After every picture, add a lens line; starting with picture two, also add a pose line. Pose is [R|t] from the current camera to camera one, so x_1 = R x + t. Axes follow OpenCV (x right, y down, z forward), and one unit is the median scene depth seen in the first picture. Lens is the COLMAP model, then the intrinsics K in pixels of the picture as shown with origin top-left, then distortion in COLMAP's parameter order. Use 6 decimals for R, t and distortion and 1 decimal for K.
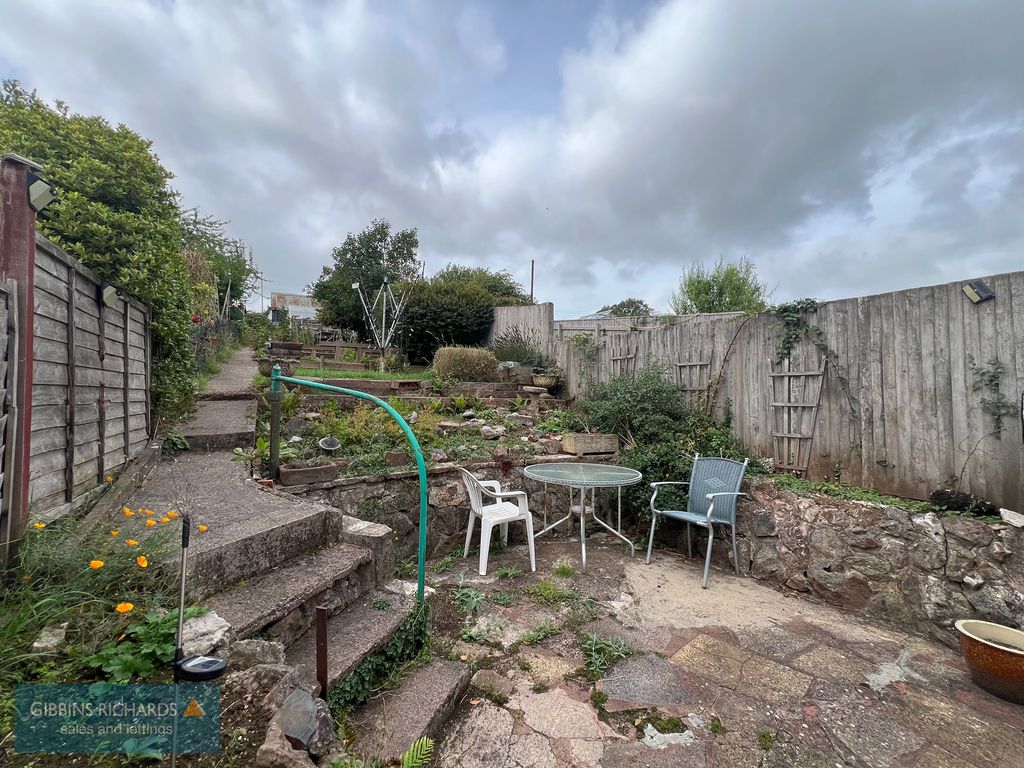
lens RADIAL K [[408.9, 0, 507.3], [0, 408.9, 383.7], [0, 0, 1]] dist [-0.001835, -0.000040]
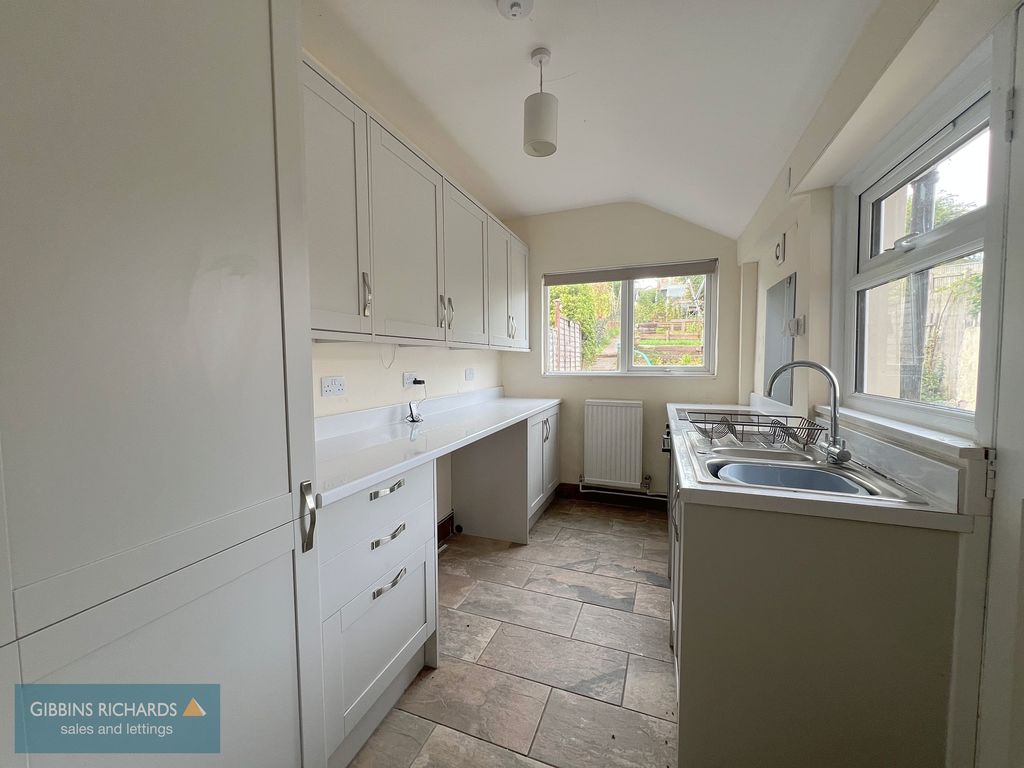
lens RADIAL K [[408.9, 0, 508.7], [0, 408.9, 381.5], [0, 0, 1]] dist [-0.001835, -0.000040]
pose [[0.622893, 0.041053, -0.781229, 0.386805], [0.021372, 0.997356, 0.069451, 0.003354], [0.782015, -0.059957, 0.620369, -0.435659]]
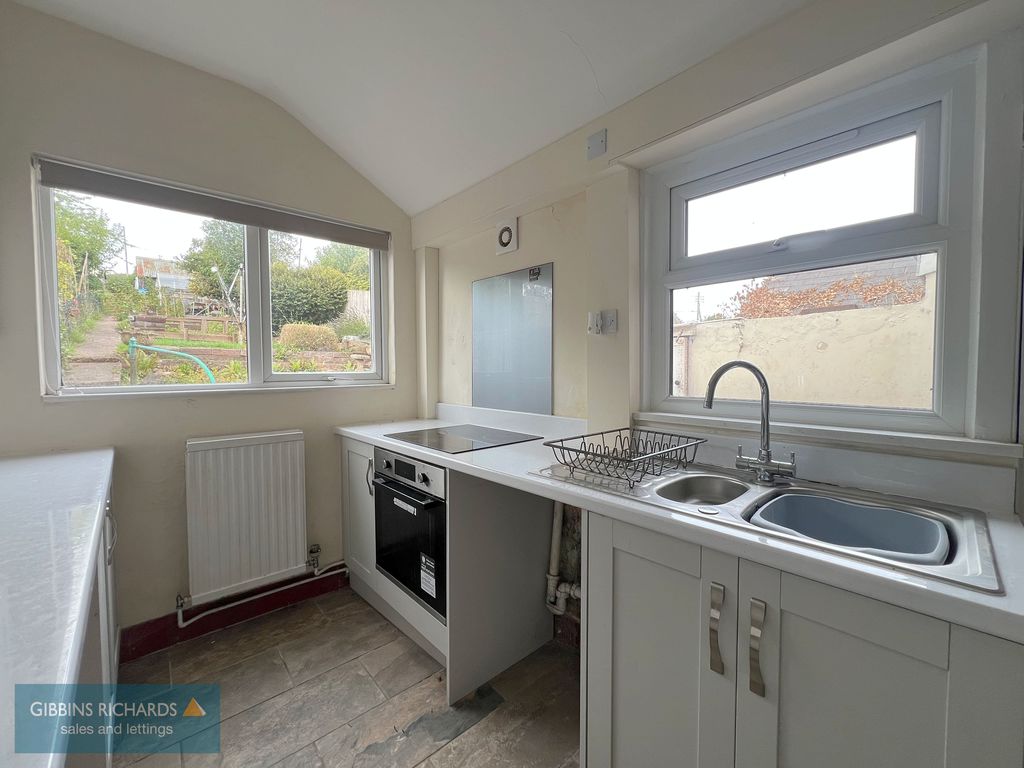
lens RADIAL K [[409.7, 0, 508.3], [0, 409.7, 381.8], [0, 0, 1]] dist [-0.003445, -0.000217]
pose [[0.979460, -0.007394, 0.201501, 0.220295], [-0.005023, 0.998123, 0.061039, 0.008638], [-0.201574, -0.060797, 0.977585, -0.347519]]
